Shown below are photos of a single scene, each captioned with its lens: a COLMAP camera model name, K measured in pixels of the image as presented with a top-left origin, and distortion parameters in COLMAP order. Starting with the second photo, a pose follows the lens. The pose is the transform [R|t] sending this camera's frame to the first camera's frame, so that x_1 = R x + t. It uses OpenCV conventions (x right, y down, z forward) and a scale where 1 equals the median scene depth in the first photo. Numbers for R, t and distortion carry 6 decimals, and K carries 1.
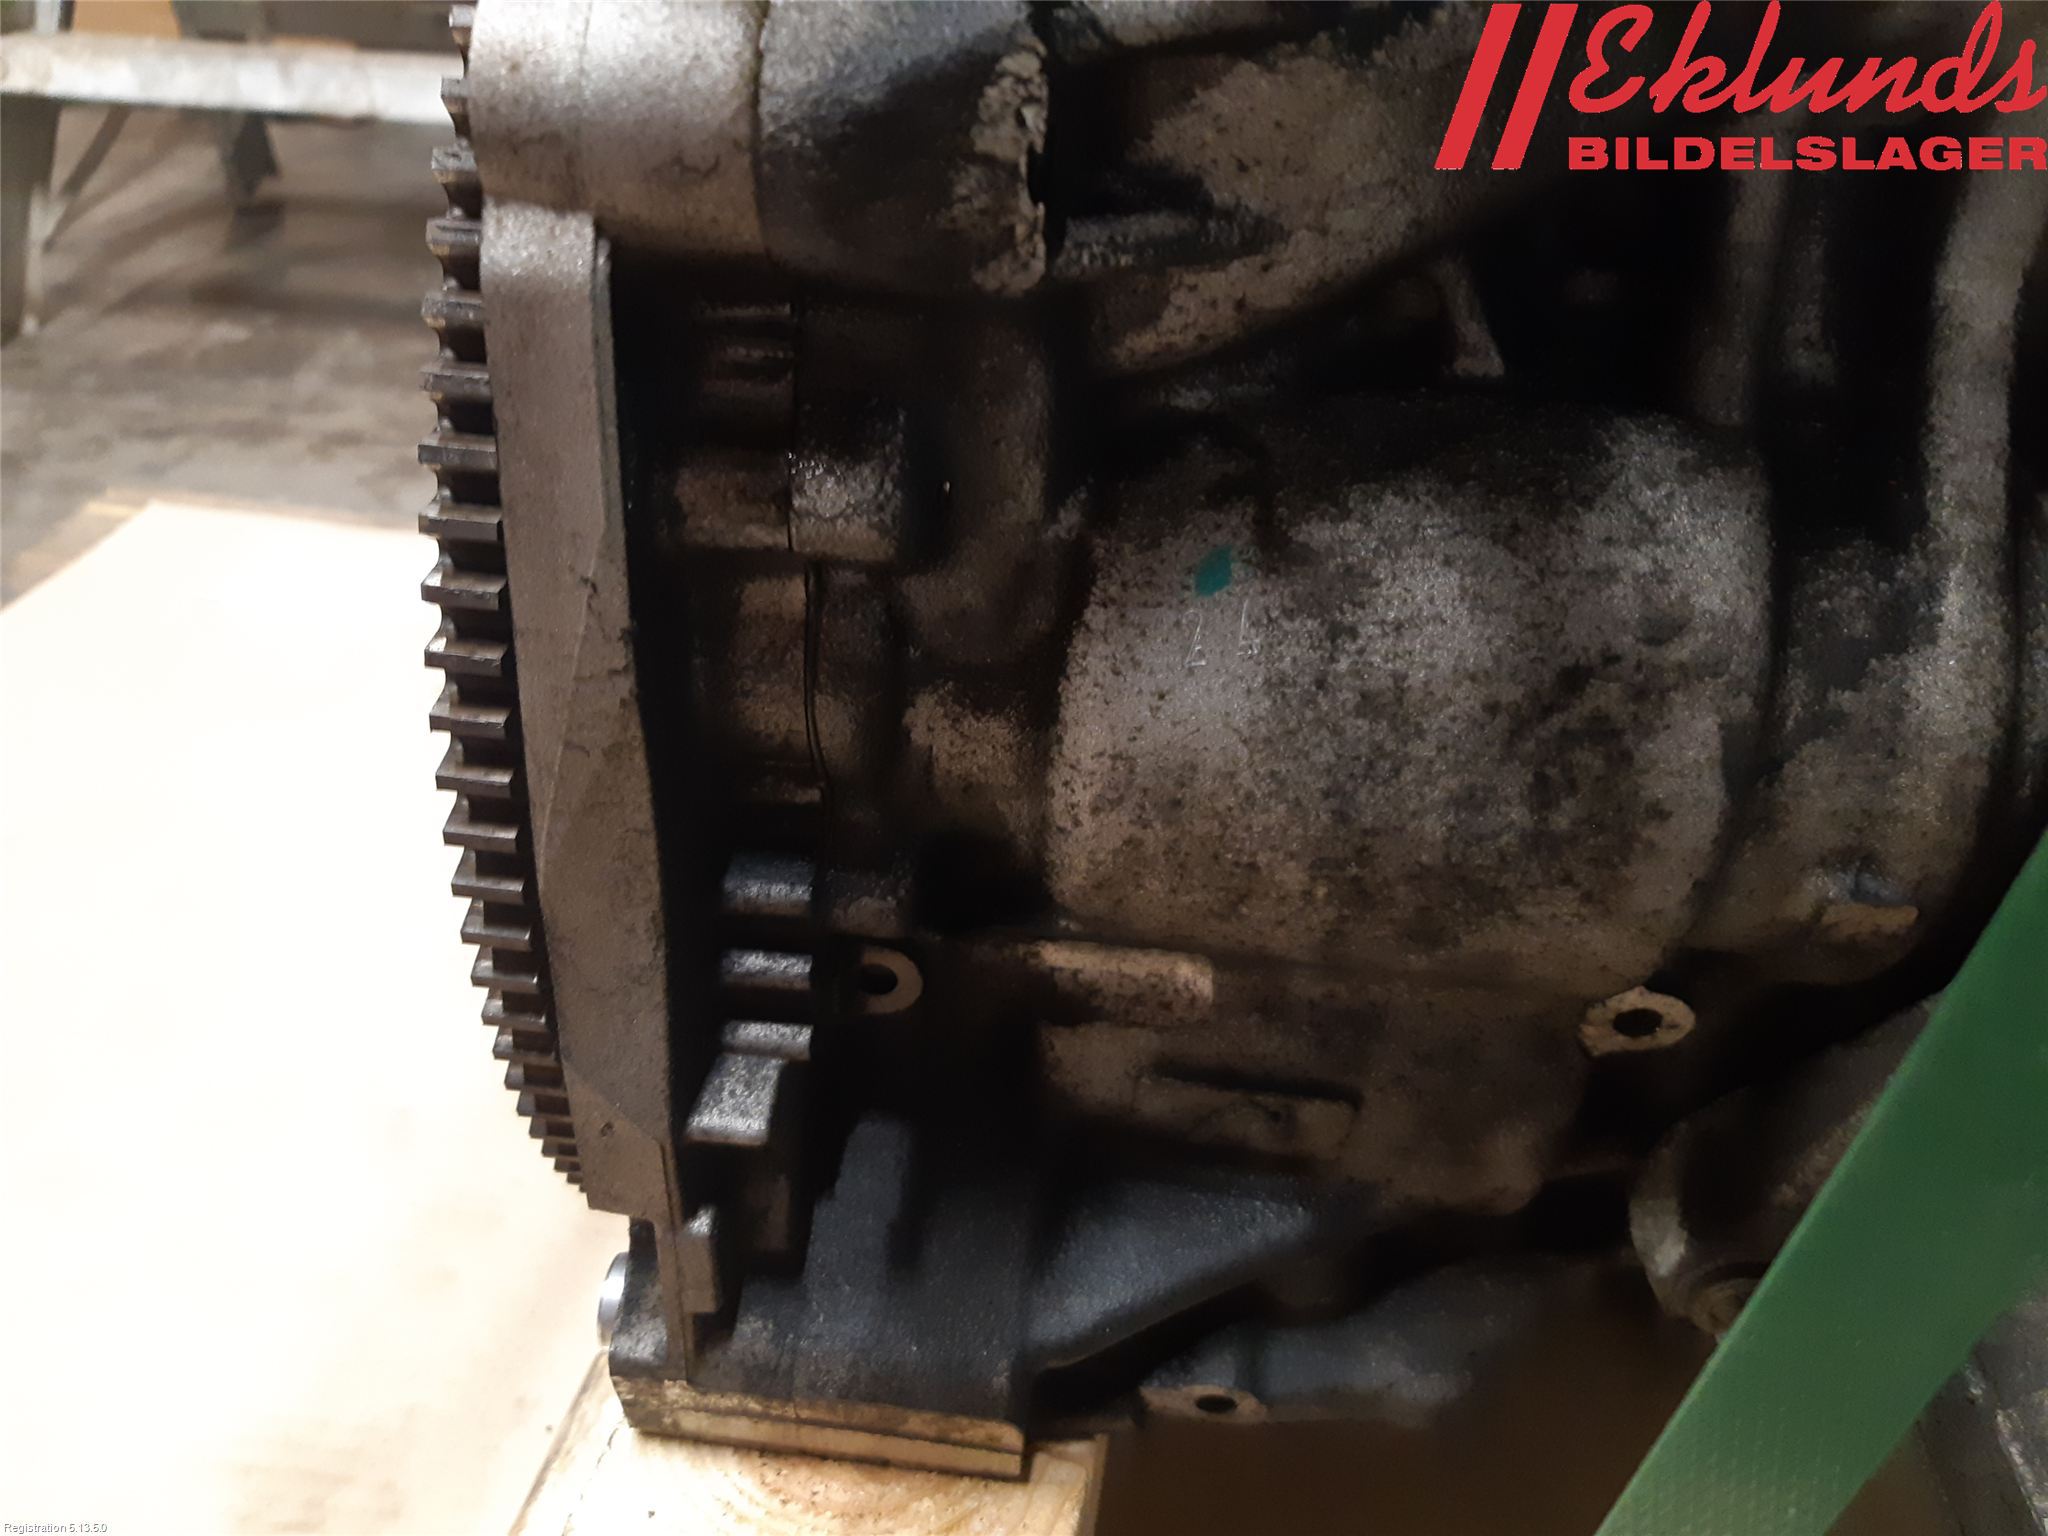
lens RADIAL K [[1538.1, 0, 1024.0], [0, 1538.1, 768.0], [0, 0, 1]] dist [0.082959, -0.141277]
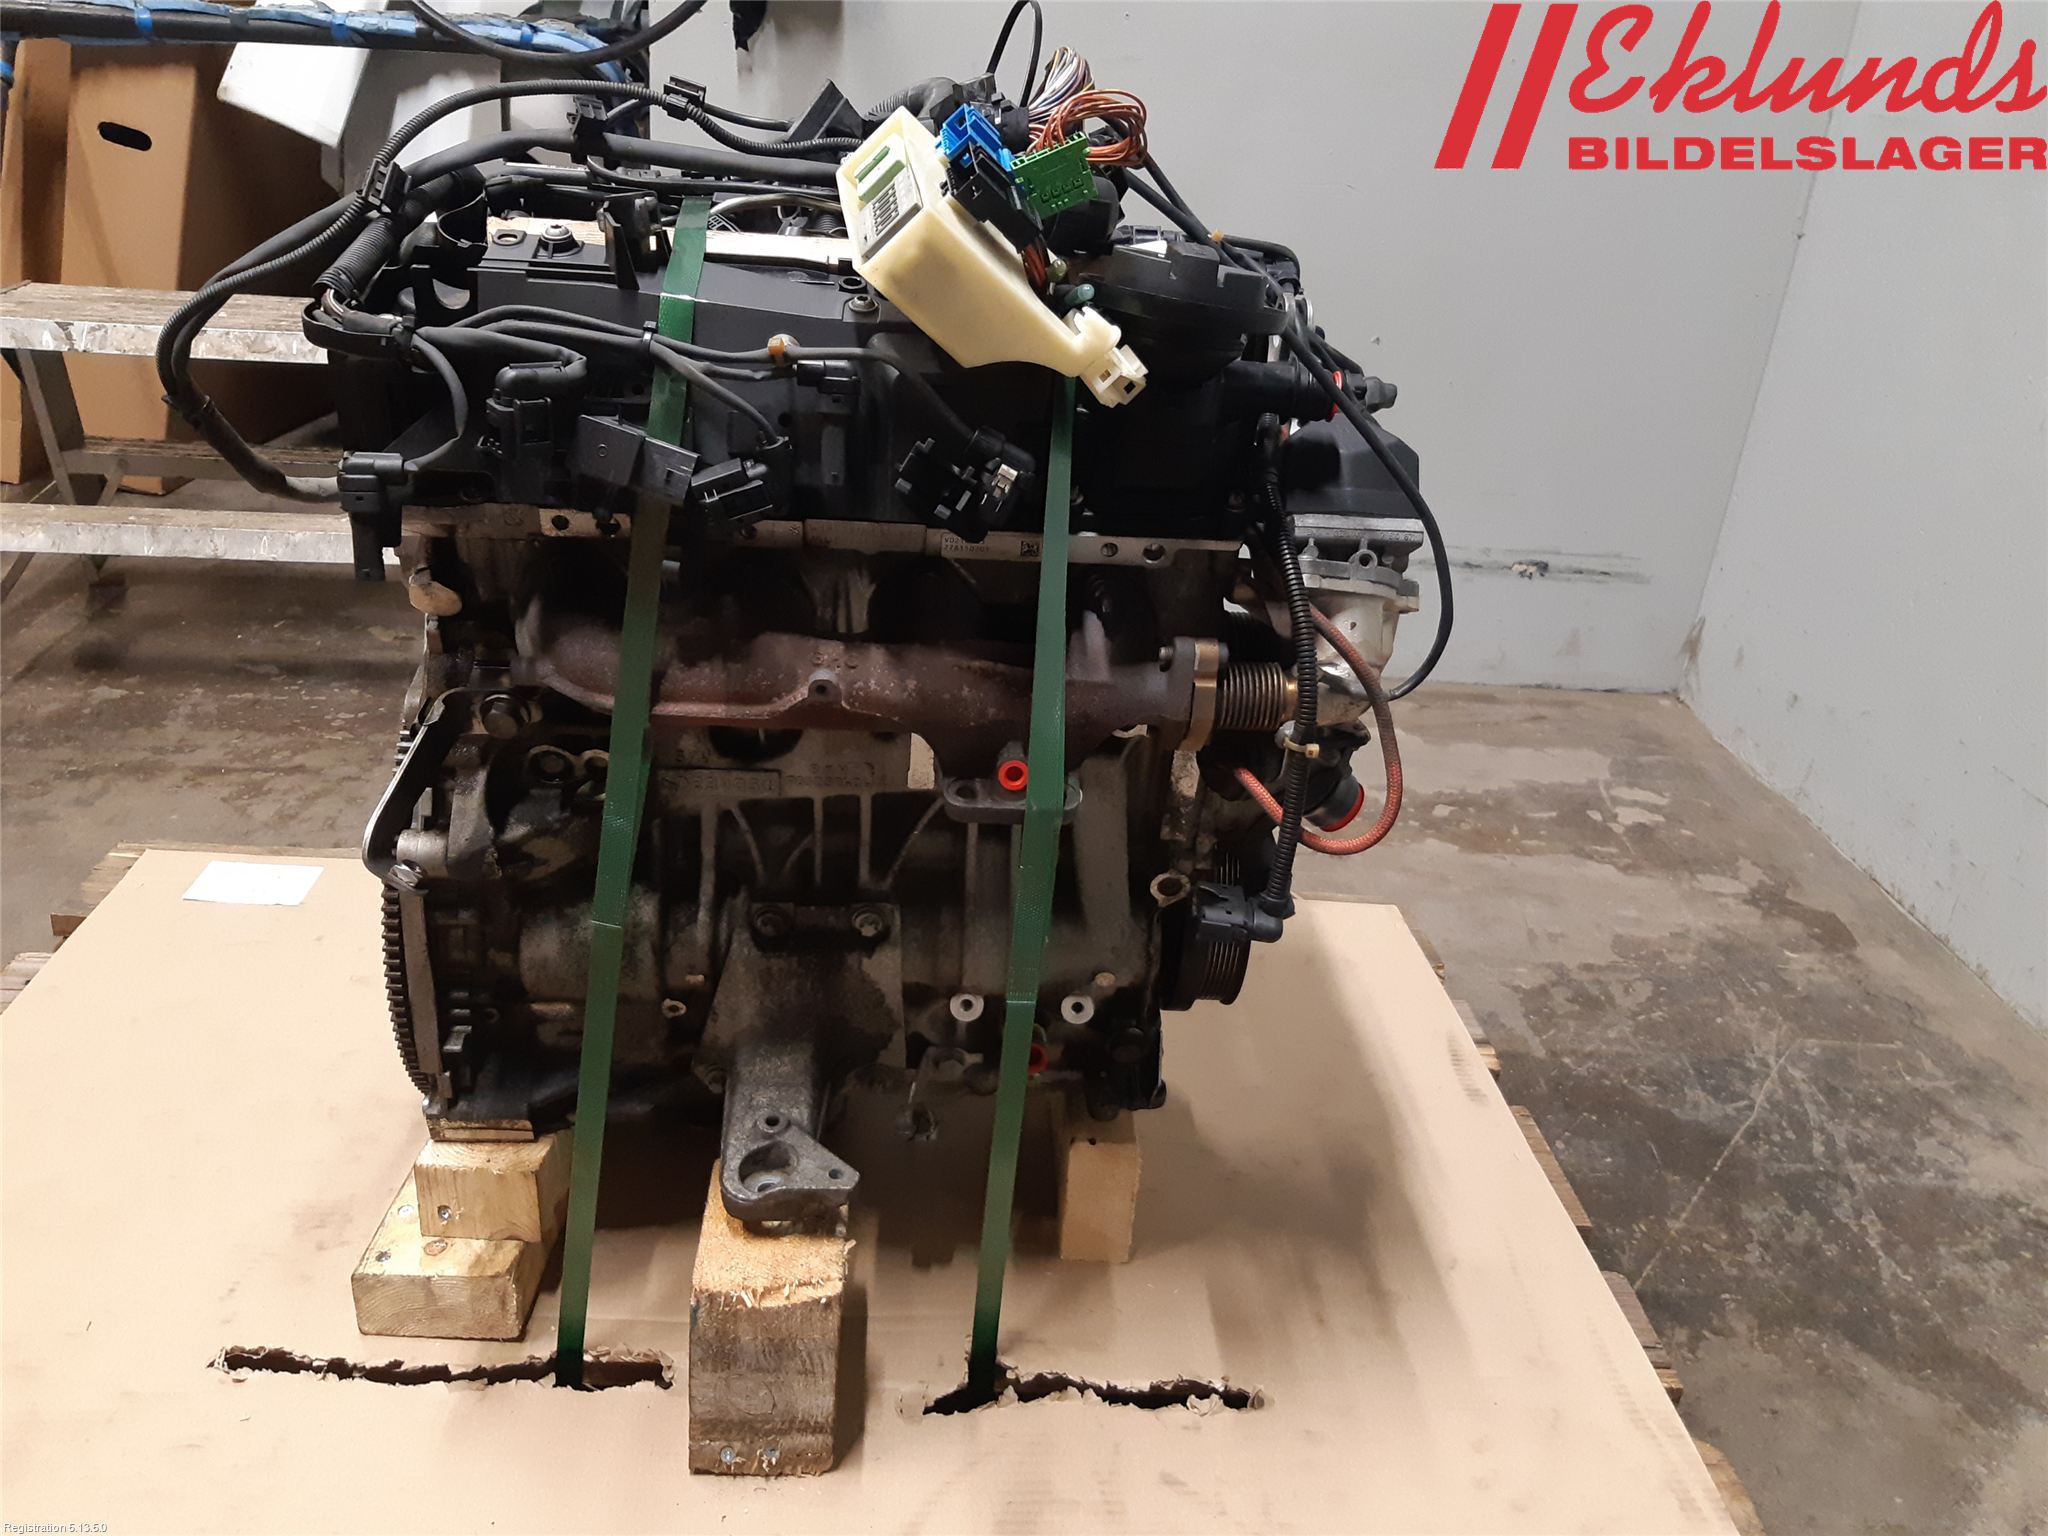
lens RADIAL K [[1546.2, 0, 1024.0], [0, 1546.2, 768.0], [0, 0, 1]] dist [0.039477, -0.065882]
pose [[0.987437, -0.061598, 0.145511, 0.770053], [0.075885, 0.992603, -0.094768, -0.018511], [-0.138598, 0.104620, 0.984807, -3.436296]]
